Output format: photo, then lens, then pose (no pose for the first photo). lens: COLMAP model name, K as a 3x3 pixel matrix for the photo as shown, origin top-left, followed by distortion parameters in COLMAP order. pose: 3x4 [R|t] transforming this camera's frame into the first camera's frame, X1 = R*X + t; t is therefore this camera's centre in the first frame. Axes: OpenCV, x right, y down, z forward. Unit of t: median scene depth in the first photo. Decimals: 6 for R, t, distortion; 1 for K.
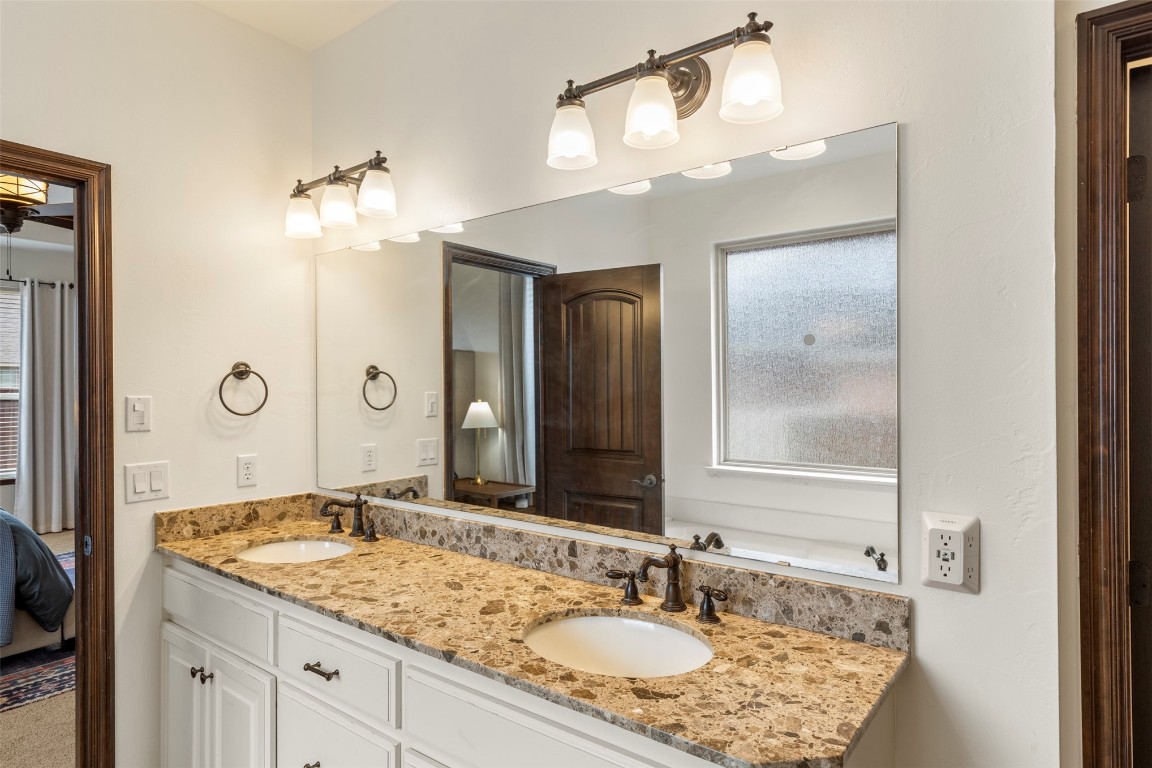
lens RADIAL K [[632.4, 0, 580.0], [0, 632.4, 389.1], [0, 0, 1]] dist [0.012114, -0.000143]
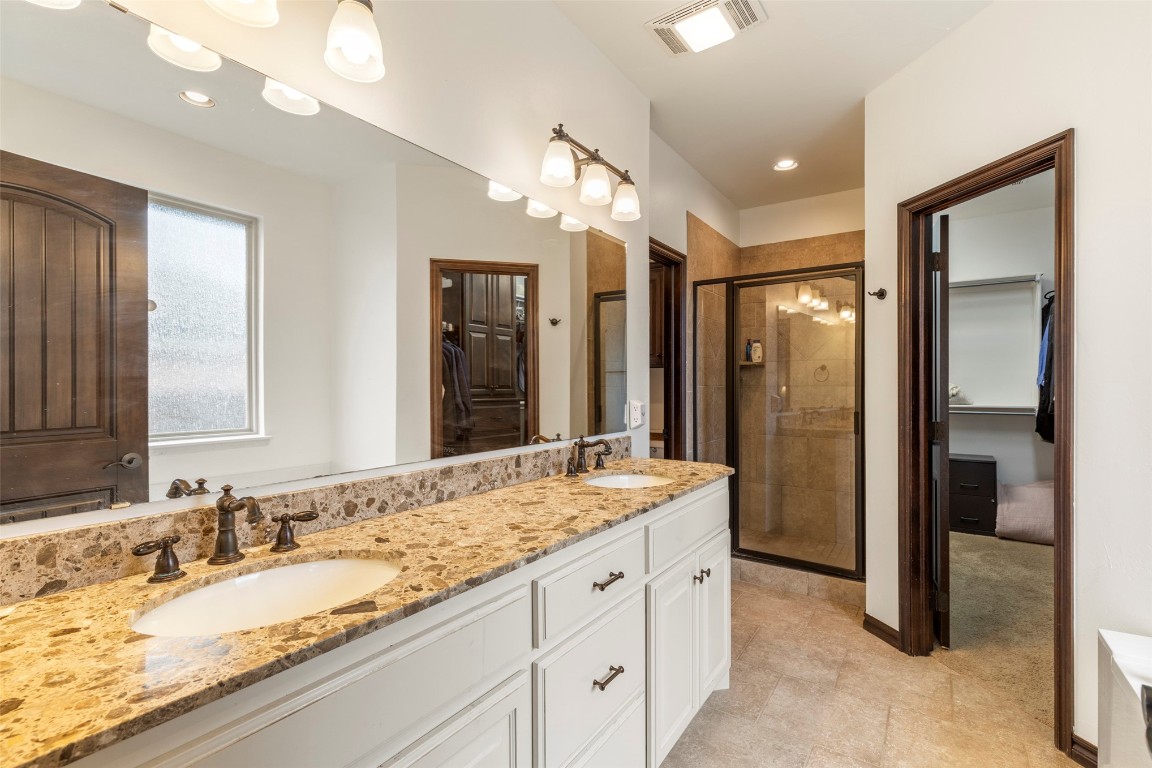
lens RADIAL K [[514.3, 0, 582.3], [0, 514.3, 386.9], [0, 0, 1]] dist [0.005886, 0.000822]
pose [[-0.050078, 0.001714, 0.998744, -1.065961], [0.000657, 0.999998, -0.001683, 0.099639], [-0.998745, 0.000571, -0.050080, 0.911518]]
